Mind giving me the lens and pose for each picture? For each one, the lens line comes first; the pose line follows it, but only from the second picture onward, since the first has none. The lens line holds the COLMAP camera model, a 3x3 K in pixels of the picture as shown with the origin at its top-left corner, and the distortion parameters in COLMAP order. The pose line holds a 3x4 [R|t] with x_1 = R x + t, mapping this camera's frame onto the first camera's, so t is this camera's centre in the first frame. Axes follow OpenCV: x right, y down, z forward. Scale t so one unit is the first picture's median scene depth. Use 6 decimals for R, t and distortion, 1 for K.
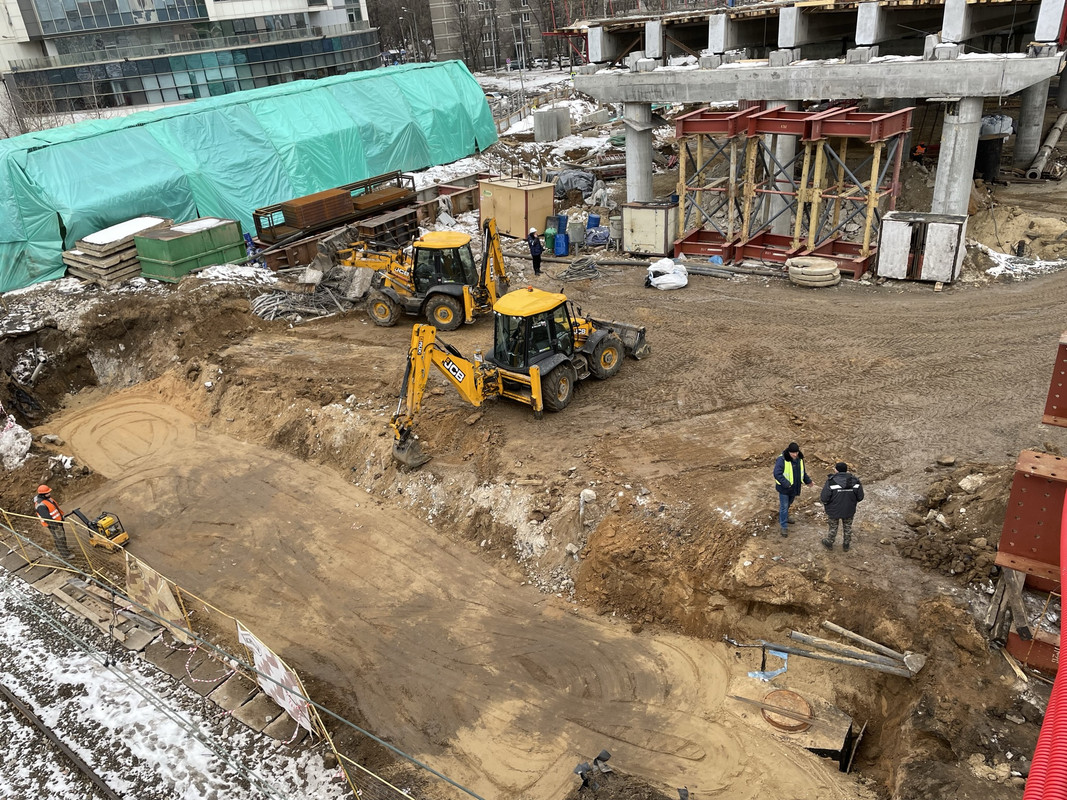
lens RADIAL K [[796.4, 0, 525.7], [0, 796.4, 397.7], [0, 0, 1]] dist [0.097036, -0.122136]
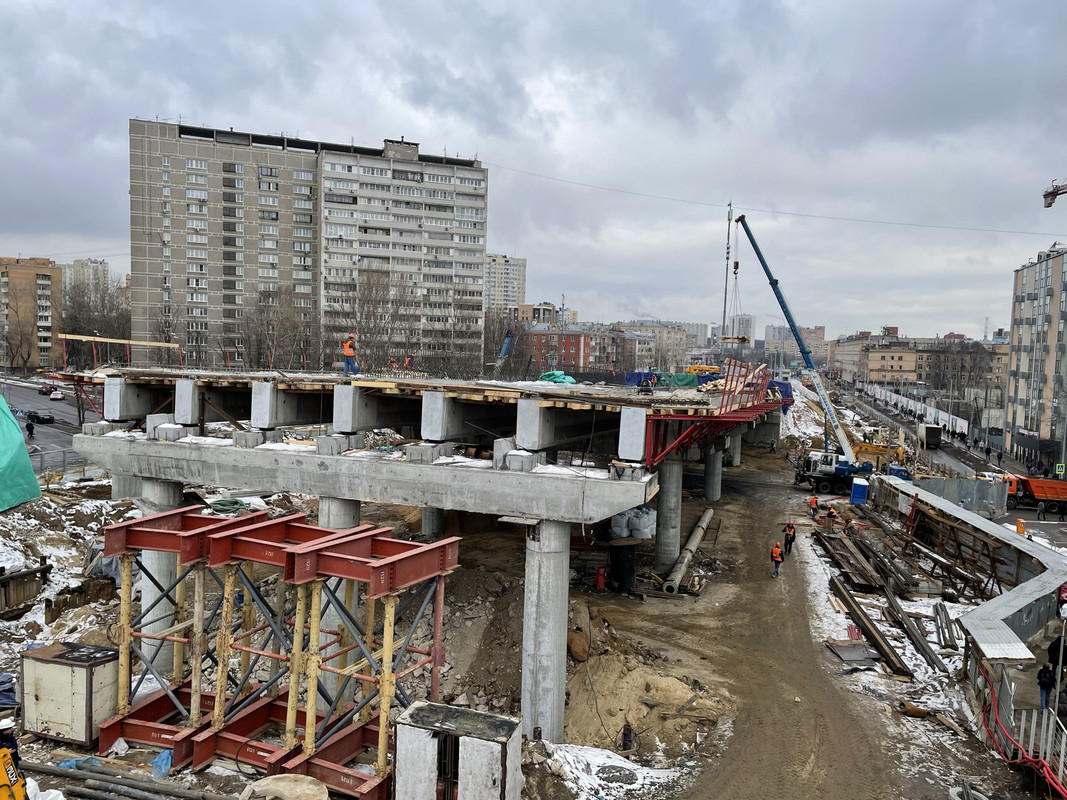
lens RADIAL K [[796.4, 0, 525.7], [0, 796.4, 397.7], [0, 0, 1]] dist [0.097036, -0.122136]
pose [[0.951854, 0.104870, 0.288057, 0.276611], [0.017303, 0.919788, -0.392035, -0.169982], [-0.306064, 0.378144, 0.873689, 0.287393]]
